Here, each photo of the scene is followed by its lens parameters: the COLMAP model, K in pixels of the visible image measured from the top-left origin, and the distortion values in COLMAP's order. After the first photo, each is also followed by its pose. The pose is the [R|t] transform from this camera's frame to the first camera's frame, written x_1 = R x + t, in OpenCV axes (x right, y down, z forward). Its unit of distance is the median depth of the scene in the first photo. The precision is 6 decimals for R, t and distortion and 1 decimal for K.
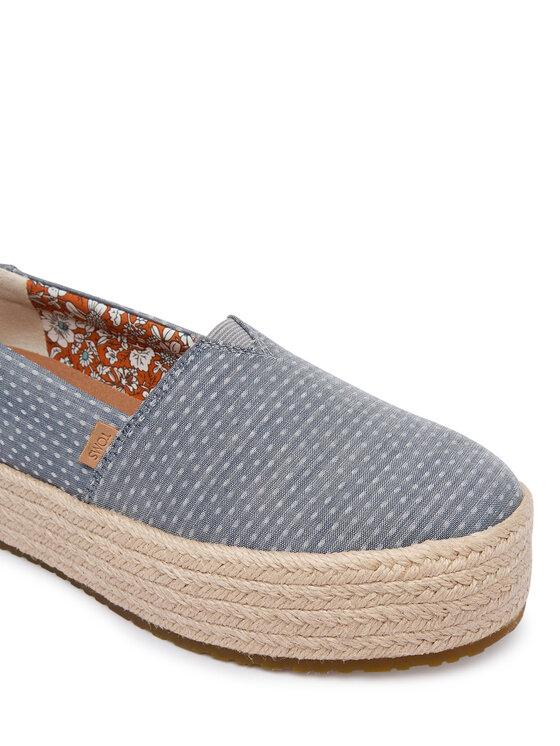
lens RADIAL K [[798.1, 0, 314.2], [0, 798.1, 320.5], [0, 0, 1]] dist [-0.015246, 0.000000]
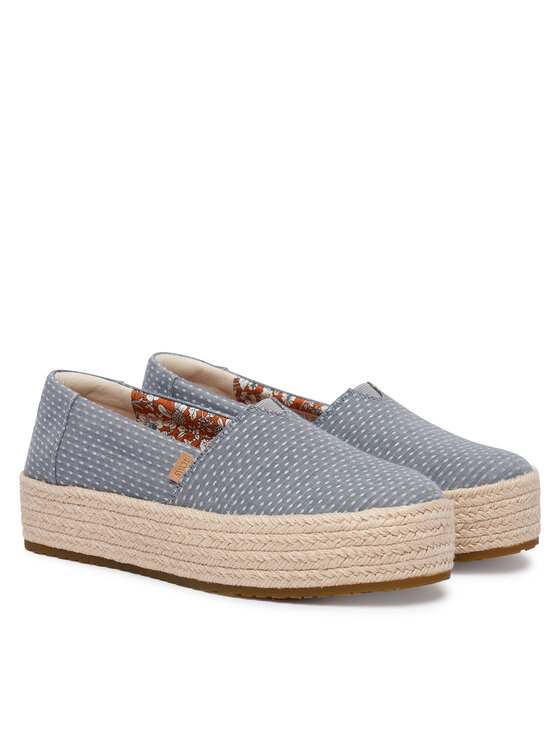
lens RADIAL K [[2182.8, 0, 279.9], [0, 2182.8, 373.1], [0, 0, 1]] dist [-0.064522, 0.000000]
pose [[0.987400, 0.026951, -0.155934, 0.609483], [-0.071774, 0.954478, -0.289517, 1.252498], [0.141033, 0.297061, 0.944386, -3.207656]]
